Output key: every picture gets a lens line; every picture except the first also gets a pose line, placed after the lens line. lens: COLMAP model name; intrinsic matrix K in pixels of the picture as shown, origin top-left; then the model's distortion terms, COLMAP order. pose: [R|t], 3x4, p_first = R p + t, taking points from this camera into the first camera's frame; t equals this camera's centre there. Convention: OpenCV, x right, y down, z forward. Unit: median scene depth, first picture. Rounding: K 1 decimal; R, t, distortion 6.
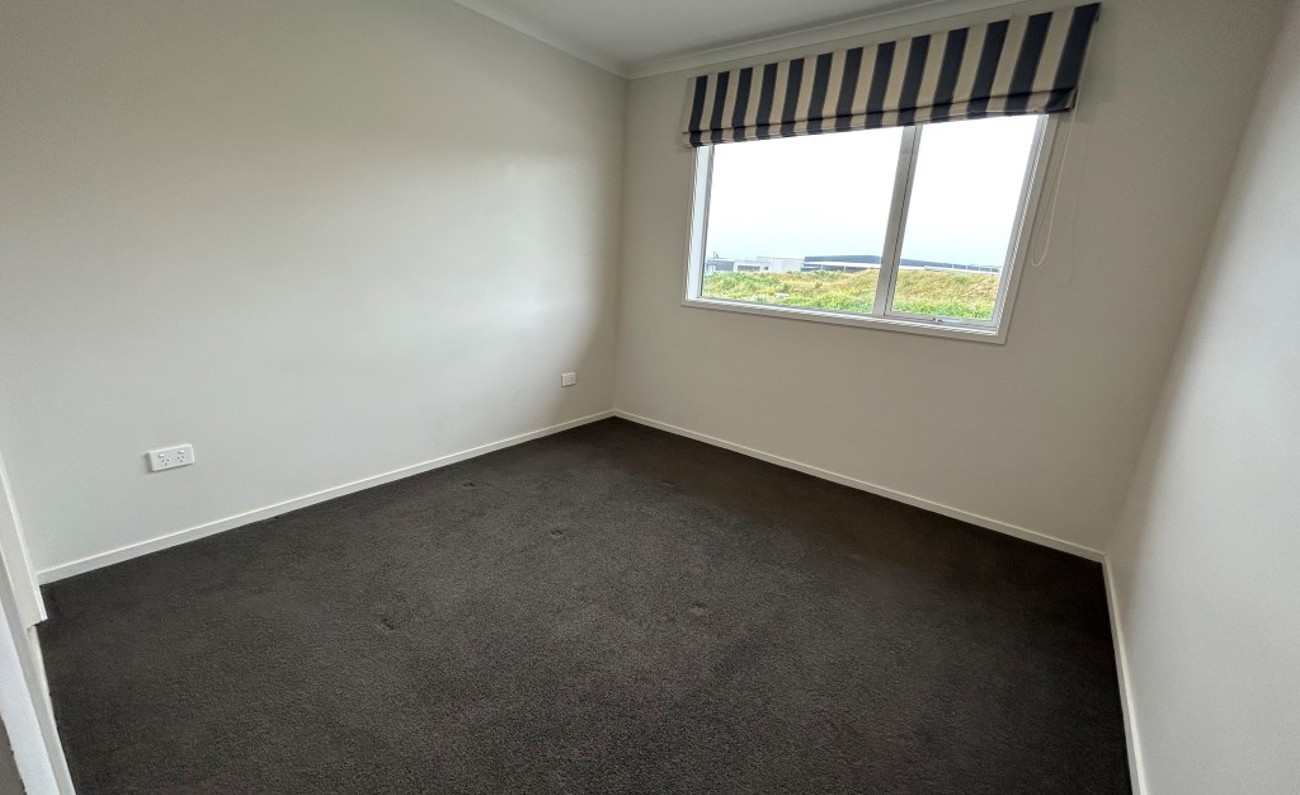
lens RADIAL K [[521.3, 0, 649.9], [0, 521.3, 394.3], [0, 0, 1]] dist [0.002924, 0.000304]
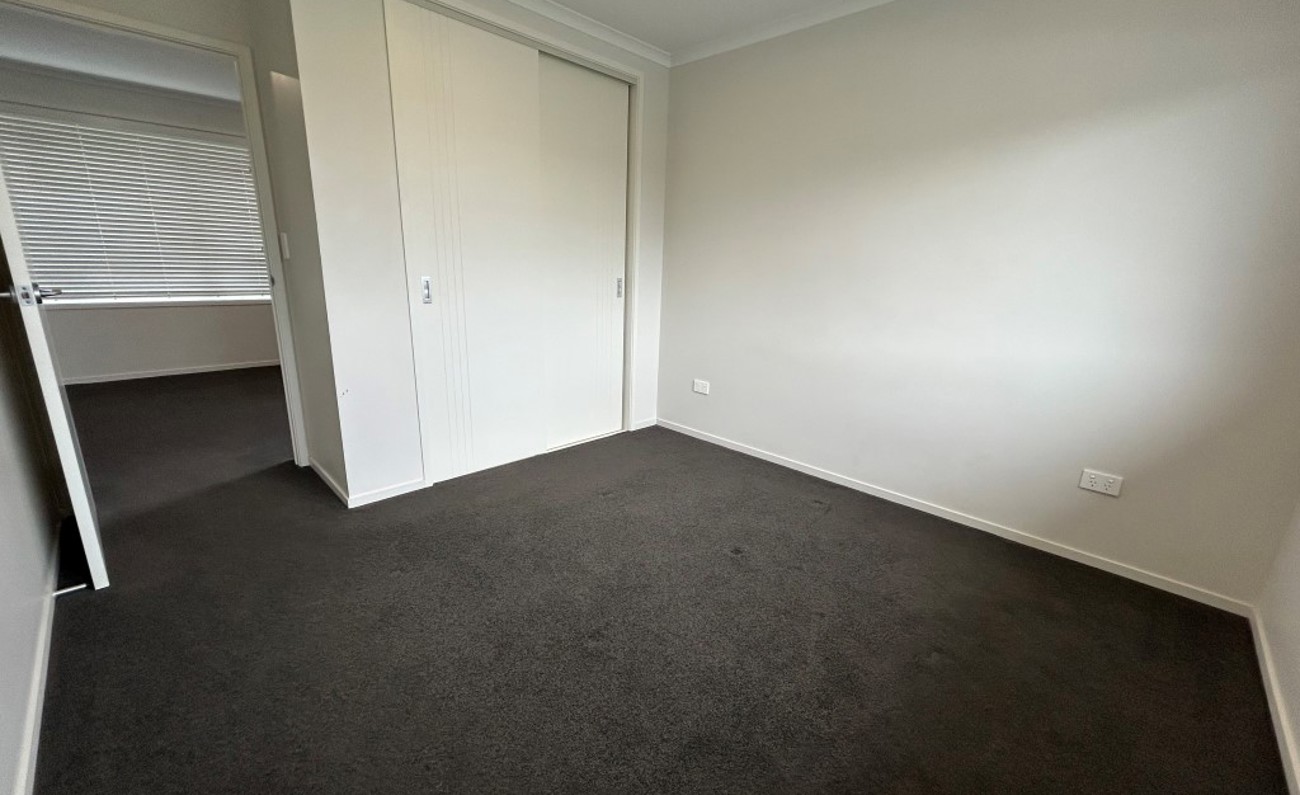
lens RADIAL K [[521.3, 0, 648.7], [0, 521.3, 397.9], [0, 0, 1]] dist [0.002924, 0.000304]
pose [[-0.118670, 0.199868, -0.972610, 0.609951], [-0.280706, 0.932821, 0.225941, -0.143151], [0.952429, 0.299830, -0.054594, 0.702319]]
